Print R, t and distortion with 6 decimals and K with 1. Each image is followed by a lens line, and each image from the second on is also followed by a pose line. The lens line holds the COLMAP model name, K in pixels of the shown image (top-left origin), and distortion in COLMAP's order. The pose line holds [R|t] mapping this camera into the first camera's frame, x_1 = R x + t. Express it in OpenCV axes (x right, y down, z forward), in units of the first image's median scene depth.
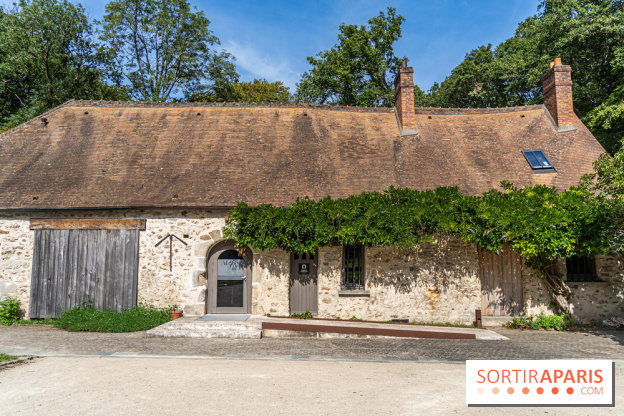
lens RADIAL K [[495.7, 0, 311.8], [0, 495.7, 208.9], [0, 0, 1]] dist [0.002414, -0.002983]
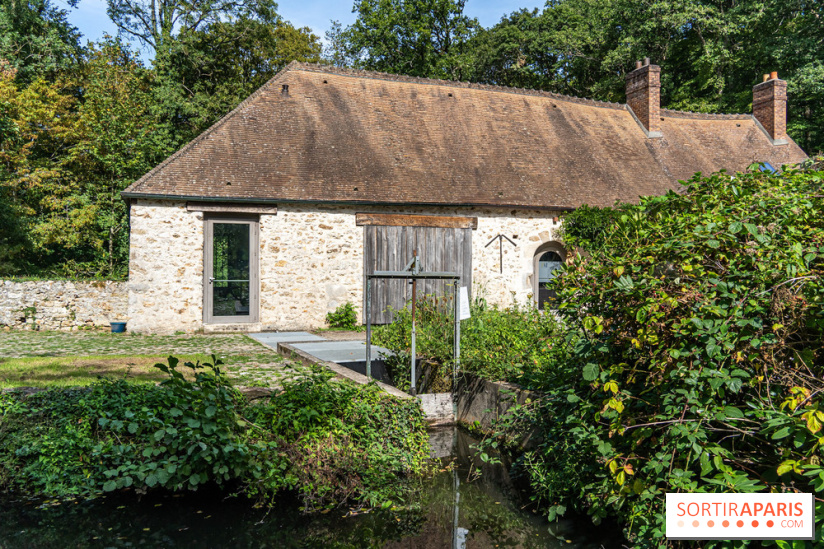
lens RADIAL K [[654.6, 0, 412.9], [0, 654.6, 275.3], [0, 0, 1]] dist [0.002414, -0.002983]
pose [[0.946938, 0.003636, 0.321396, -0.849460], [-0.042430, 0.992599, 0.113783, -0.006135], [-0.318604, -0.121382, 0.940084, -0.128786]]
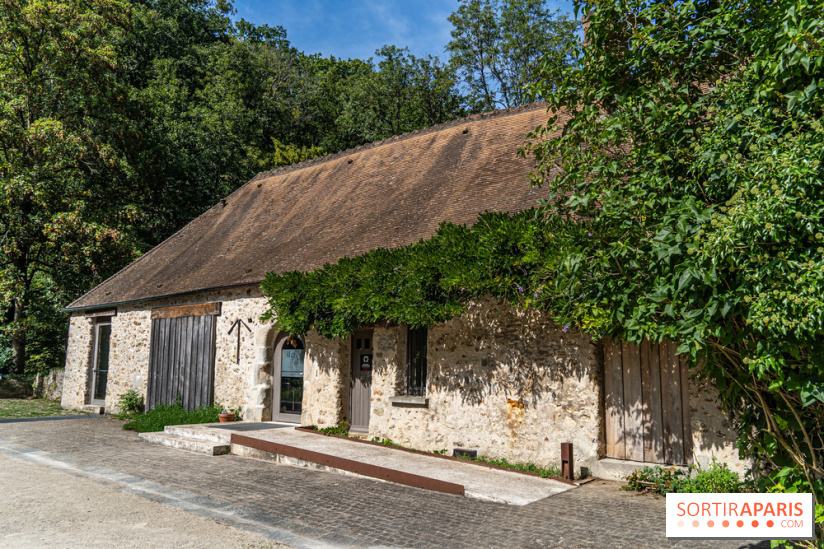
lens RADIAL K [[654.6, 0, 413.5], [0, 654.6, 274.3], [0, 0, 1]] dist [0.002414, -0.002983]
pose [[0.758667, -0.084184, -0.646017, 0.631951], [0.065531, 0.996448, -0.052892, 0.054432], [0.648175, -0.002207, 0.761489, 0.374492]]
